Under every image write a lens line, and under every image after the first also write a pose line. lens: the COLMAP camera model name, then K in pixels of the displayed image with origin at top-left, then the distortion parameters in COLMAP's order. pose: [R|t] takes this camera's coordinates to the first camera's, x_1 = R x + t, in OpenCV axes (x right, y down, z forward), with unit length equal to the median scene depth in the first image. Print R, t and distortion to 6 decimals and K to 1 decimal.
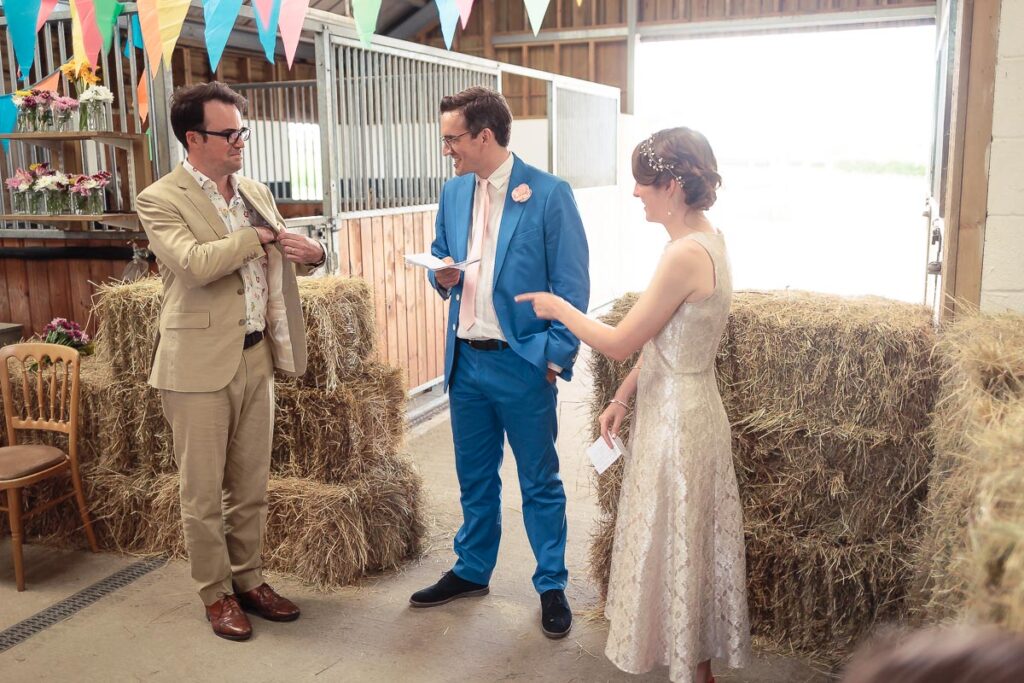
lens RADIAL K [[963.9, 0, 511.5], [0, 963.9, 336.1], [0, 0, 1]] dist [0.011642, -0.034642]
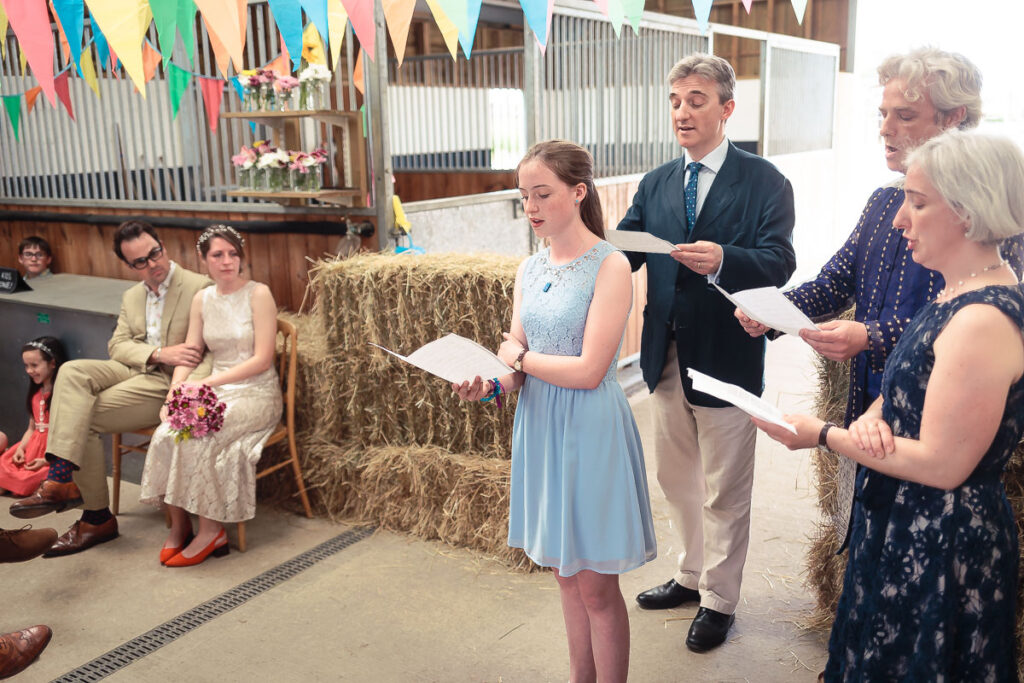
lens RADIAL K [[963.9, 0, 511.5], [0, 963.9, 336.1], [0, 0, 1]] dist [0.011642, -0.034642]
pose [[0.980104, 0.027972, -0.196502, -0.018654], [-0.020206, 0.998938, 0.041416, -0.019694], [0.197452, -0.036621, 0.979628, 0.031521]]
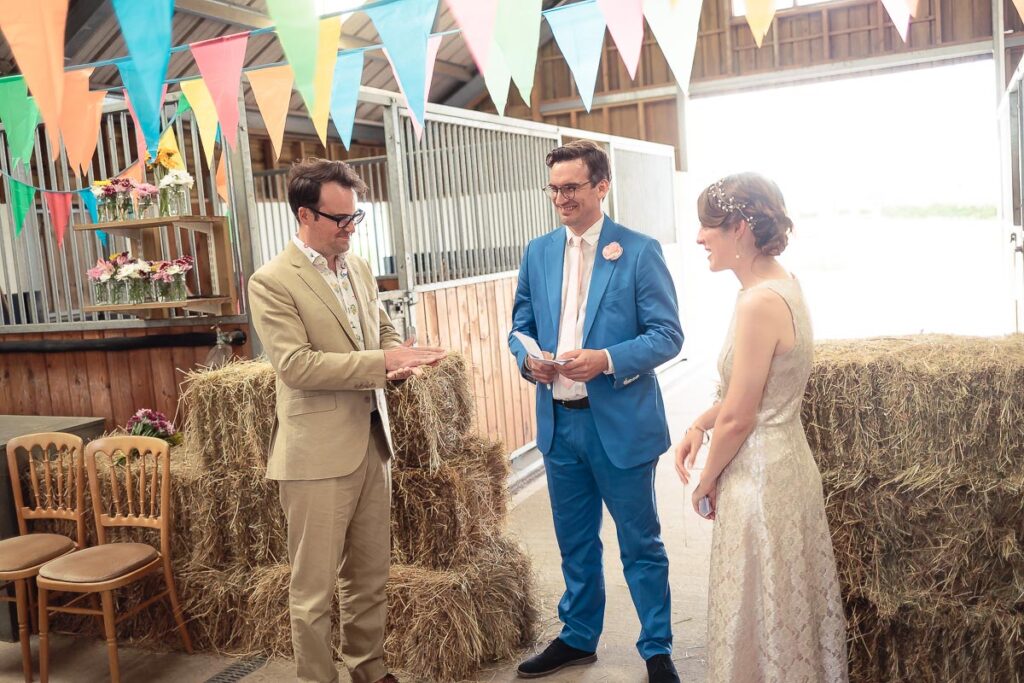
lens RADIAL K [[963.9, 0, 511.5], [0, 963.9, 336.1], [0, 0, 1]] dist [0.011642, -0.034642]
pose [[0.997254, -0.059443, -0.044164, -0.057327], [0.056144, 0.995786, -0.072506, -0.000854], [0.048288, 0.069827, 0.996390, 0.049336]]
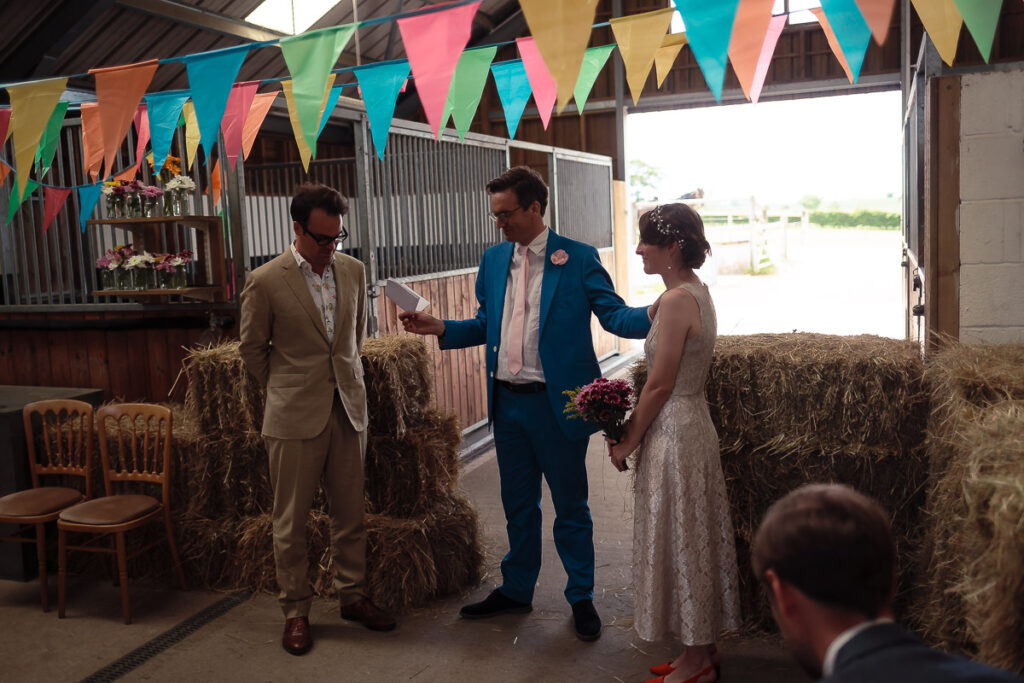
lens RADIAL K [[963.9, 0, 511.5], [0, 963.9, 336.1], [0, 0, 1]] dist [0.011642, -0.034642]
pose [[0.999283, -0.032673, 0.019115, -0.068322], [0.033834, 0.997380, -0.063943, 0.015733], [-0.016976, 0.064544, 0.997770, -0.137085]]
